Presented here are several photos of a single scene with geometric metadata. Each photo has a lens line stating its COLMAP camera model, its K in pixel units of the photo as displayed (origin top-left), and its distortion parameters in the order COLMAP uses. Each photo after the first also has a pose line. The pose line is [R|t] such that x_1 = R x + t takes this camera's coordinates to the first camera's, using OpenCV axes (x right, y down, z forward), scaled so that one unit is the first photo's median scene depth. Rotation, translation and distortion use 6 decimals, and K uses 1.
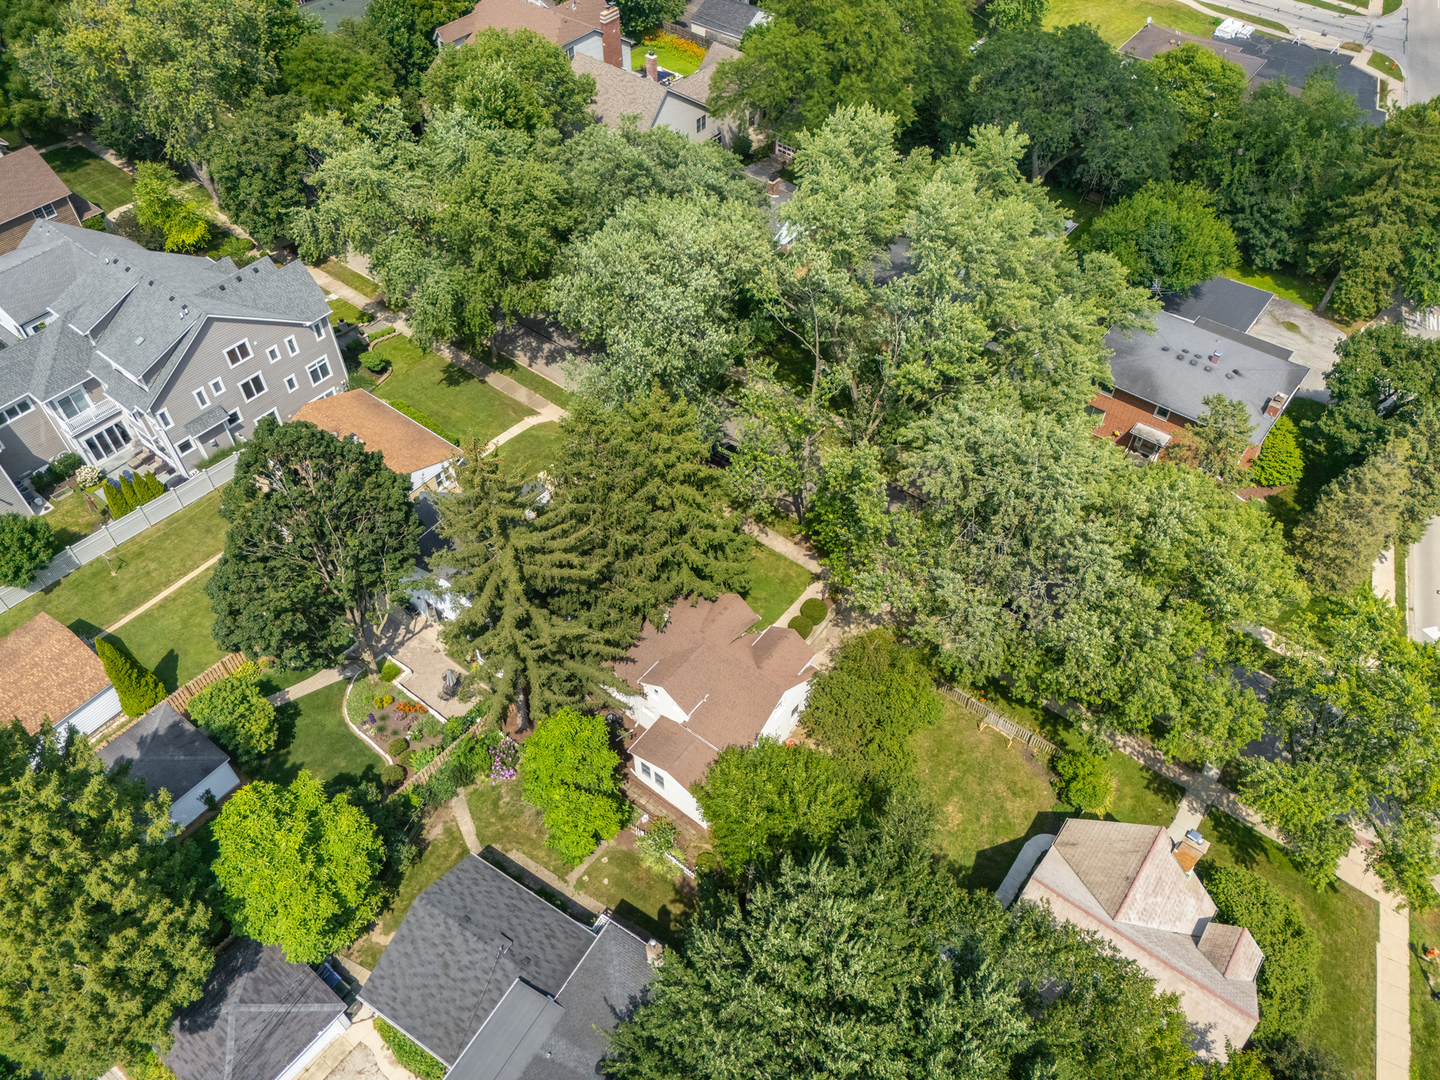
lens RADIAL K [[1088.7, 0, 720.0], [0, 1088.7, 540.0], [0, 0, 1]] dist [0.038043, -0.019121]
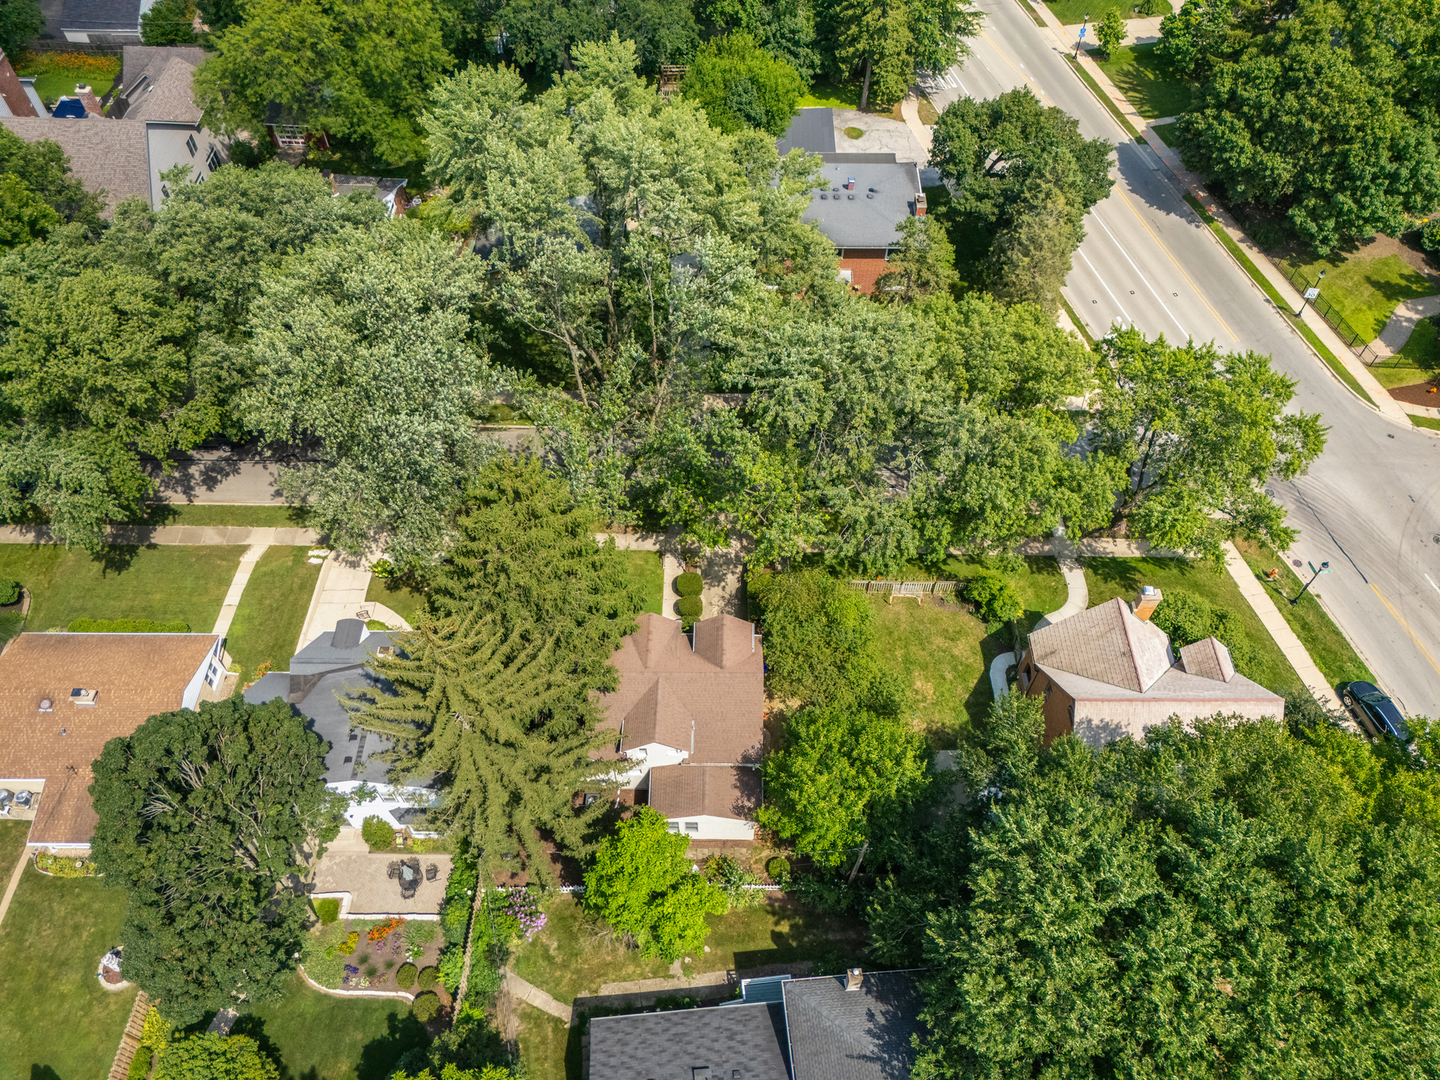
lens RADIAL K [[1088.7, 0, 720.0], [0, 1088.7, 540.0], [0, 0, 1]] dist [0.038043, -0.019121]
pose [[0.791167, -0.490601, 0.365193, -0.212031], [0.453557, 0.871218, 0.187793, -0.131251], [-0.410293, 0.017060, 0.911794, 0.106396]]
